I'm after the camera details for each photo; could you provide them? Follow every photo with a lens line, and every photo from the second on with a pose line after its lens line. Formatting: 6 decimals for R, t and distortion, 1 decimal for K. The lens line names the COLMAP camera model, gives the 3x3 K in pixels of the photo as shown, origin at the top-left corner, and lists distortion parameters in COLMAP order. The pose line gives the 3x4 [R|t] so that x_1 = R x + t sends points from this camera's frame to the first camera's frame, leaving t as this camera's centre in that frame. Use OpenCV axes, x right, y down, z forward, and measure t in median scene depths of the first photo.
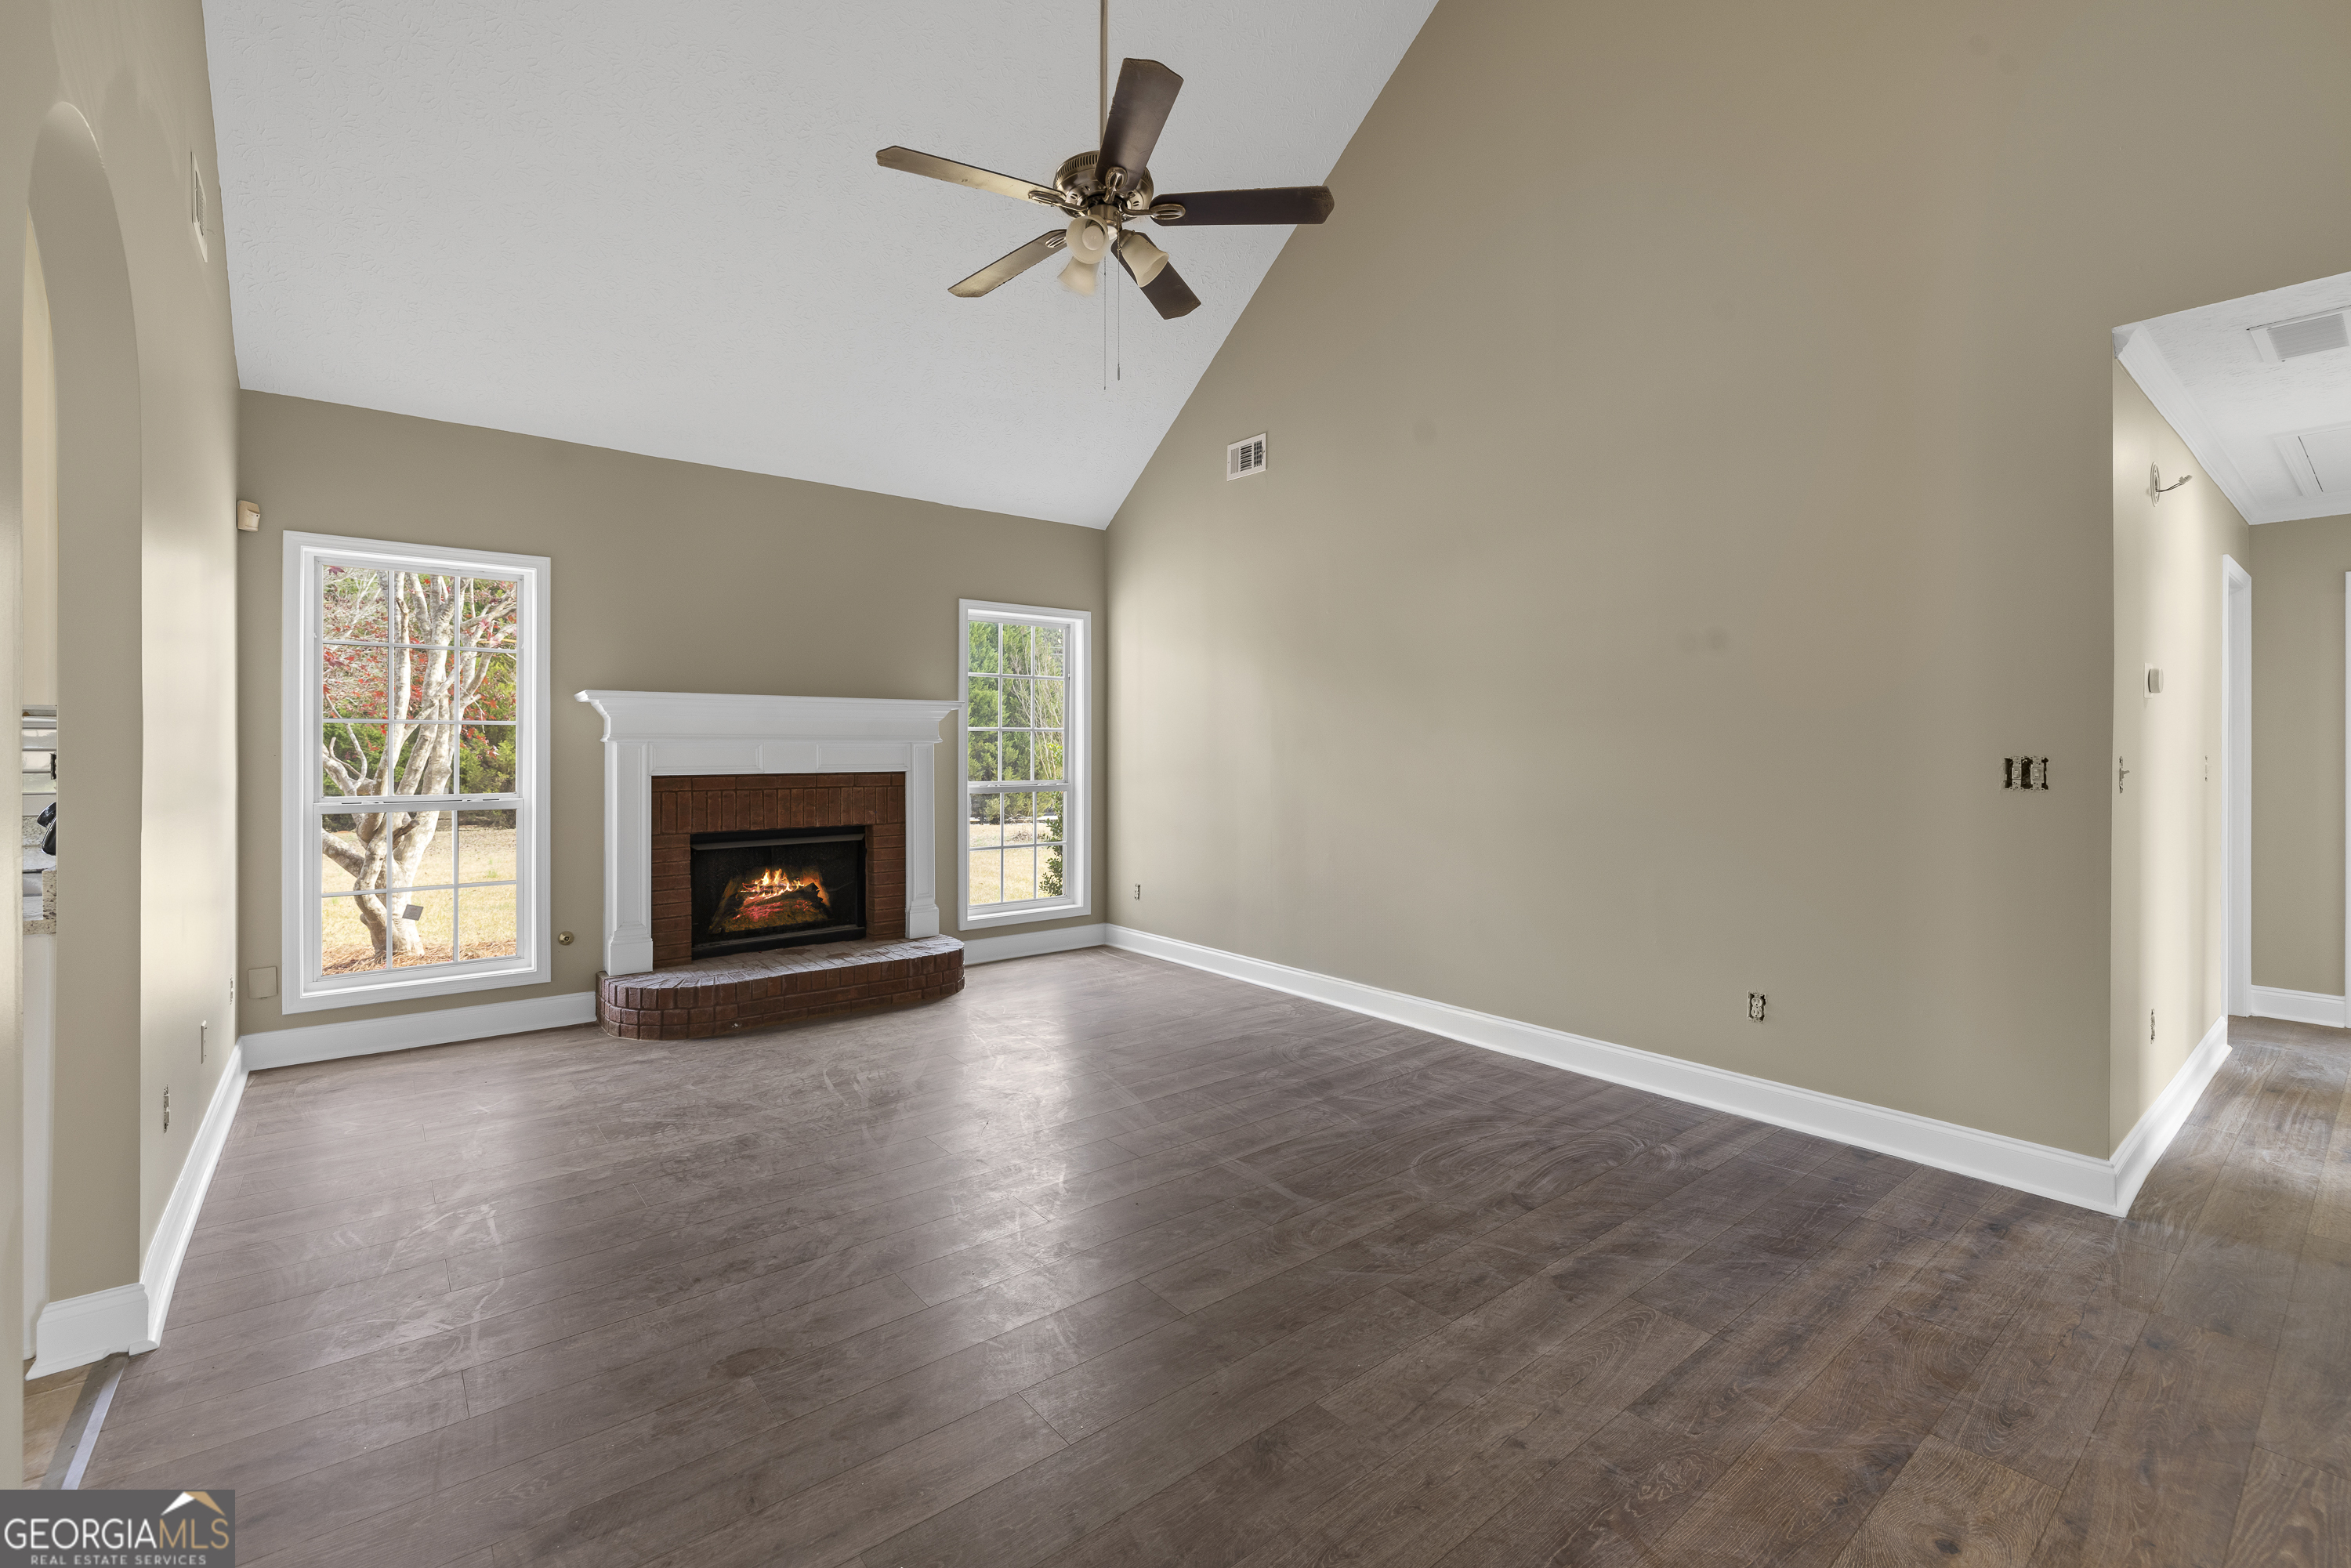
lens RADIAL K [[1015.8, 0, 1177.1], [0, 1015.8, 762.1], [0, 0, 1]] dist [-0.021008, -0.000425]
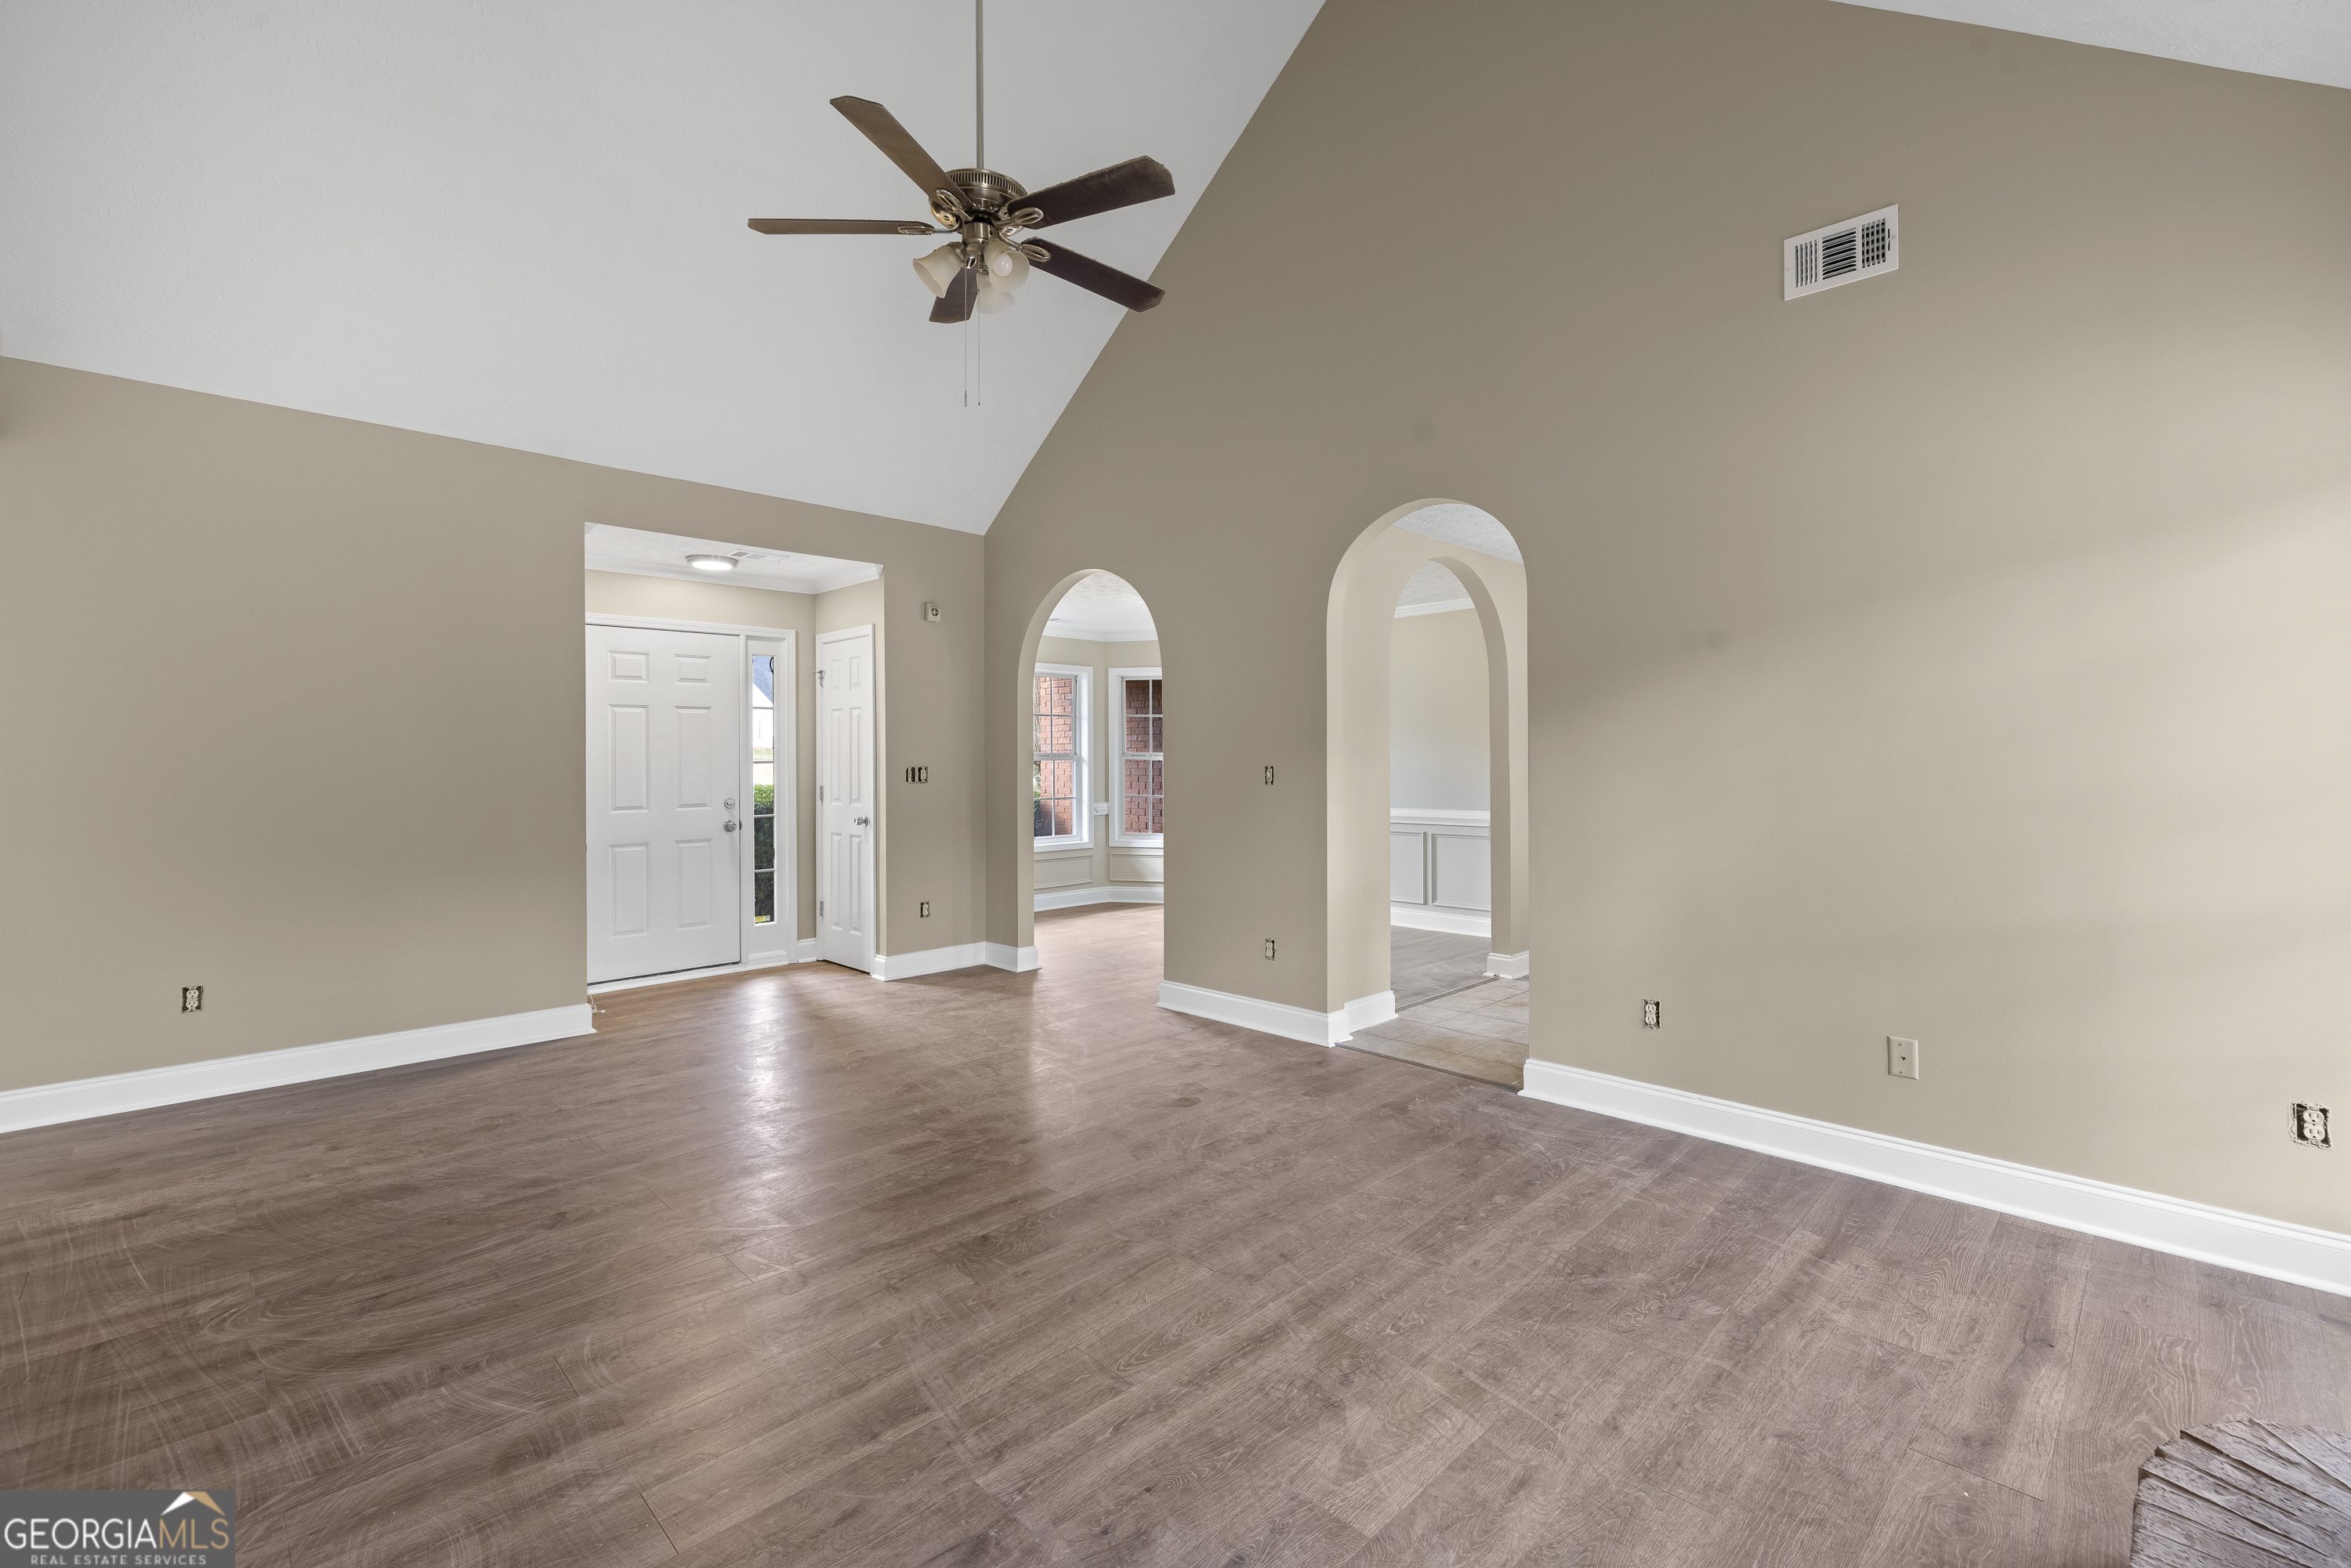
lens RADIAL K [[1015.8, 0, 1175.9], [0, 1015.8, 771.5], [0, 0, 1]] dist [-0.021008, -0.000425]
pose [[-0.994684, 0.003162, -0.102928, -0.170428], [0.000416, 0.999644, 0.026686, -0.034189], [0.102976, 0.026501, -0.994331, 2.082501]]
